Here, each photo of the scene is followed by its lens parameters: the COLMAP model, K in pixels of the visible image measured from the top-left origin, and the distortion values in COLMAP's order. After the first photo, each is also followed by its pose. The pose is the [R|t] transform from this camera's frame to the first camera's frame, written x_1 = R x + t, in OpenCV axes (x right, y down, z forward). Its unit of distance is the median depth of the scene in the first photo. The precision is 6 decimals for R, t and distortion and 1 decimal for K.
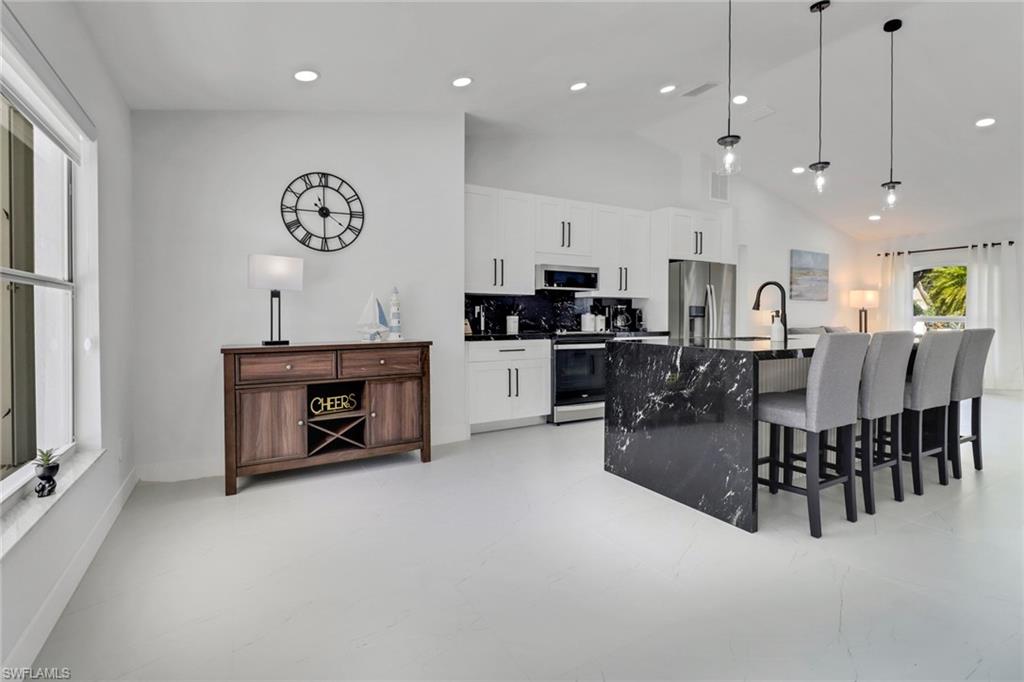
lens RADIAL K [[477.8, 0, 506.6], [0, 477.8, 319.9], [0, 0, 1]] dist [0.022163, -0.015397]
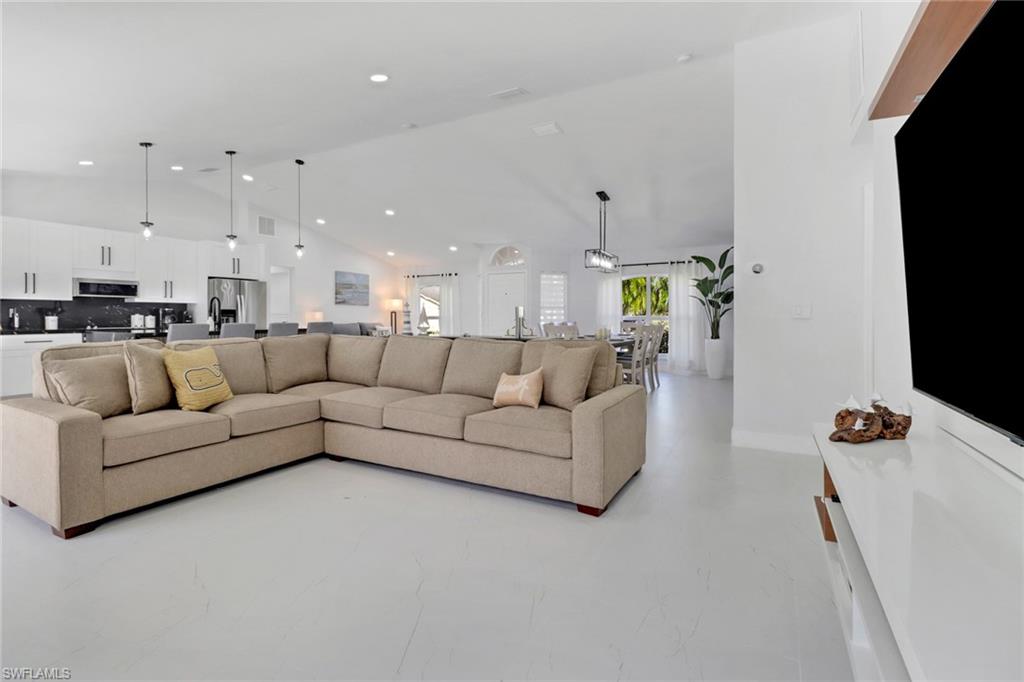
lens RADIAL K [[478.1, 0, 512.0], [0, 478.1, 311.6], [0, 0, 1]] dist [-0.001721, -0.001011]
pose [[0.845504, 0.003830, 0.533955, 0.406348], [0.005022, 0.999873, -0.015124, 0.005209], [-0.533945, 0.015469, 0.845378, -0.821962]]
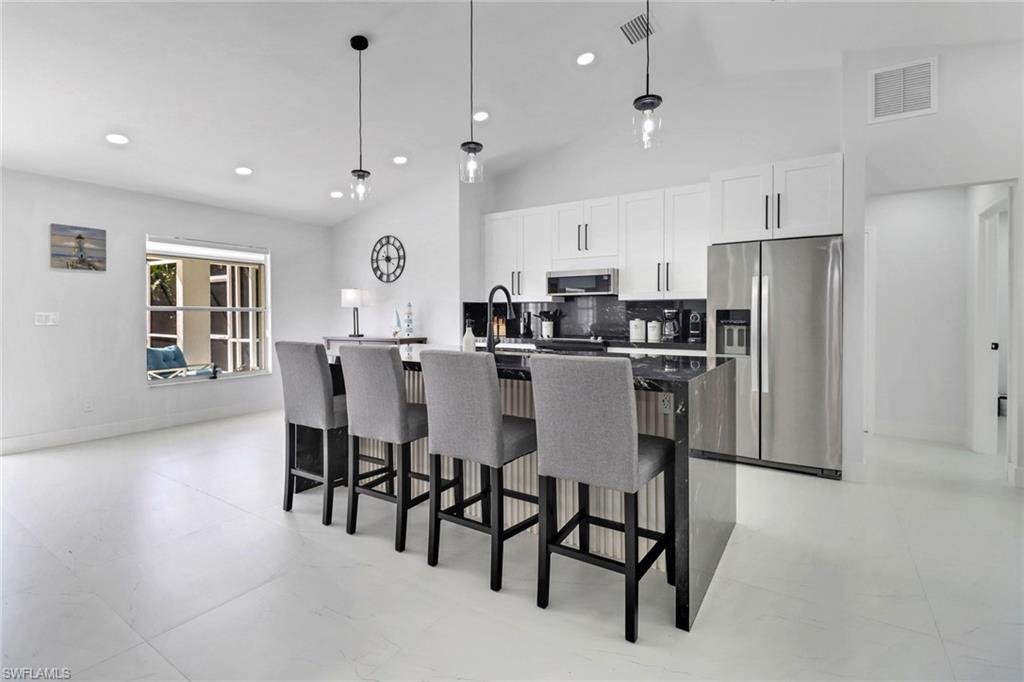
lens RADIAL K [[477.8, 0, 506.6], [0, 477.8, 319.9], [0, 0, 1]] dist [0.022163, -0.015397]
pose [[0.458308, 0.005968, -0.888773, 0.992054], [-0.007320, 0.999969, 0.002940, -0.015162], [0.888763, 0.005159, 0.458338, 0.459617]]
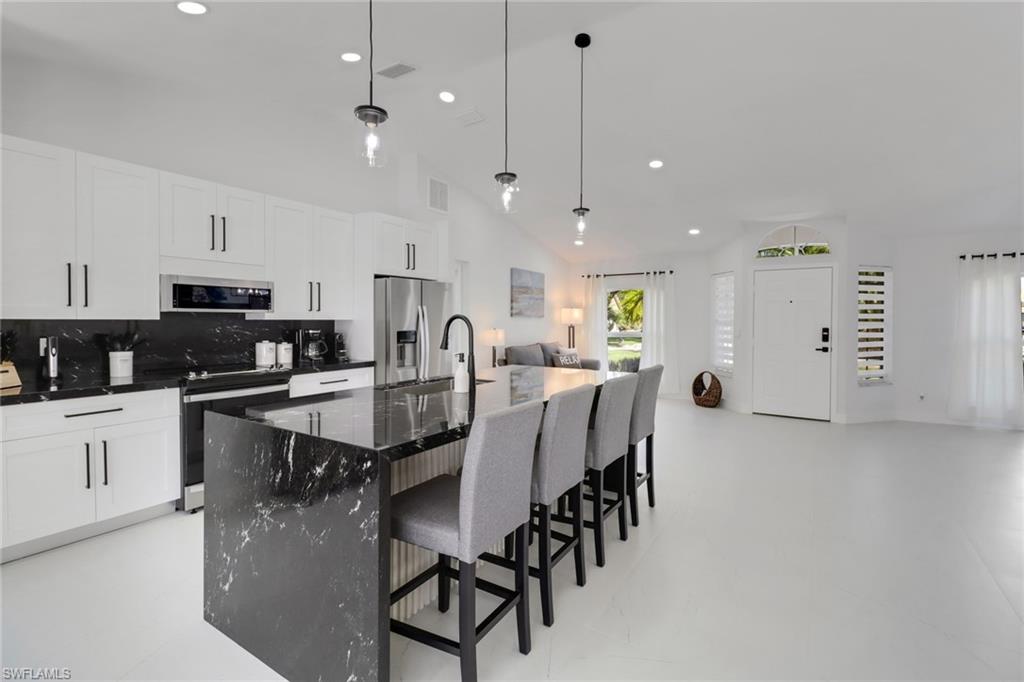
lens RADIAL K [[470.2, 0, 504.8], [0, 470.2, 320.9], [0, 0, 1]] dist [0.003181, -0.000160]
pose [[0.889135, -0.000247, 0.457645, 0.196870], [0.001252, 0.999997, -0.001894, -0.051567], [-0.457643, 0.002257, 0.889133, 0.202001]]
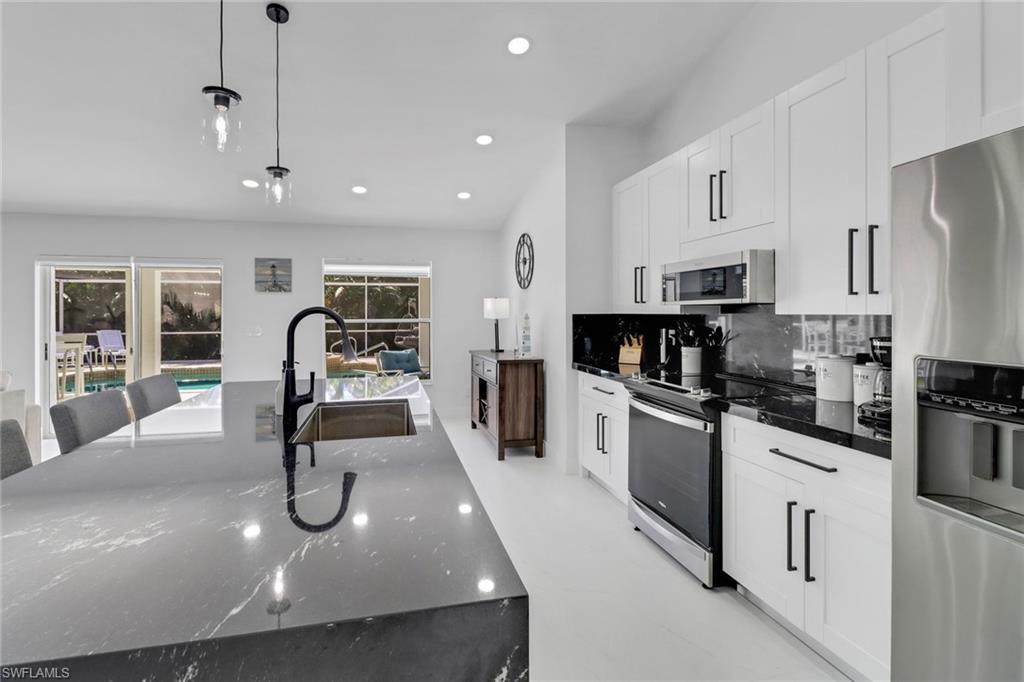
lens RADIAL K [[477.4, 0, 489.3], [0, 477.4, 314.3], [0, 0, 1]] dist [-0.000285, -0.000061]
pose [[-0.286543, -0.000713, -0.958067, 0.751884], [-0.006877, 0.999975, 0.001313, -0.054441], [0.958043, 0.006965, -0.286541, 0.994085]]
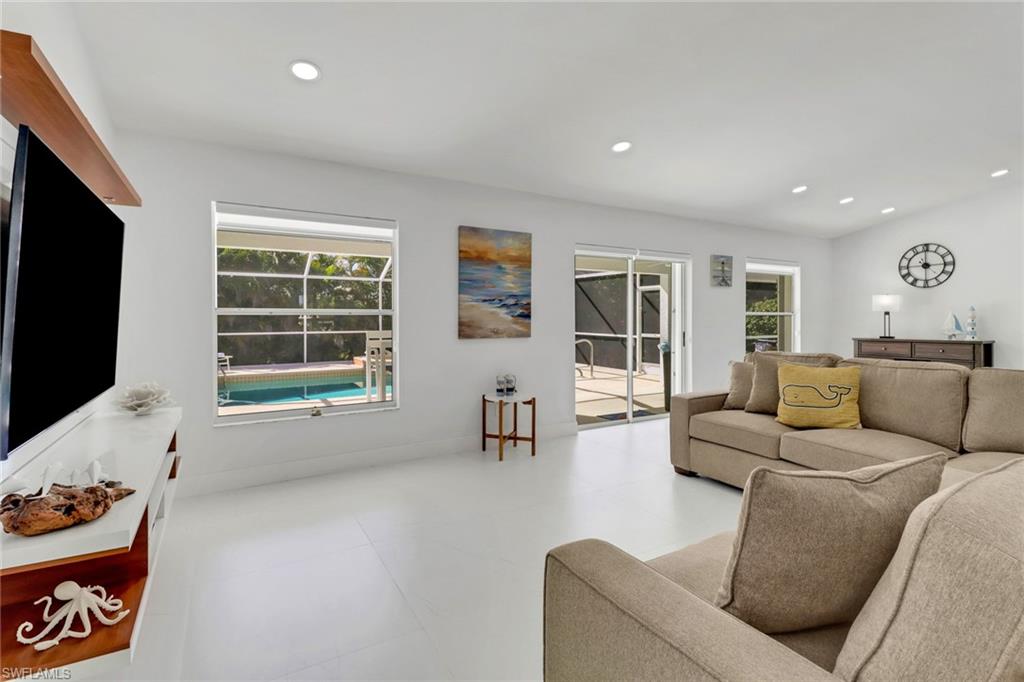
lens RADIAL K [[477.8, 0, 506.6], [0, 477.8, 319.9], [0, 0, 1]] dist [0.022163, -0.015397]
pose [[0.020242, 0.007554, -0.999767, 1.047556], [-0.006246, 0.999953, 0.007428, -0.020851], [0.999776, 0.006094, 0.020288, -0.448322]]
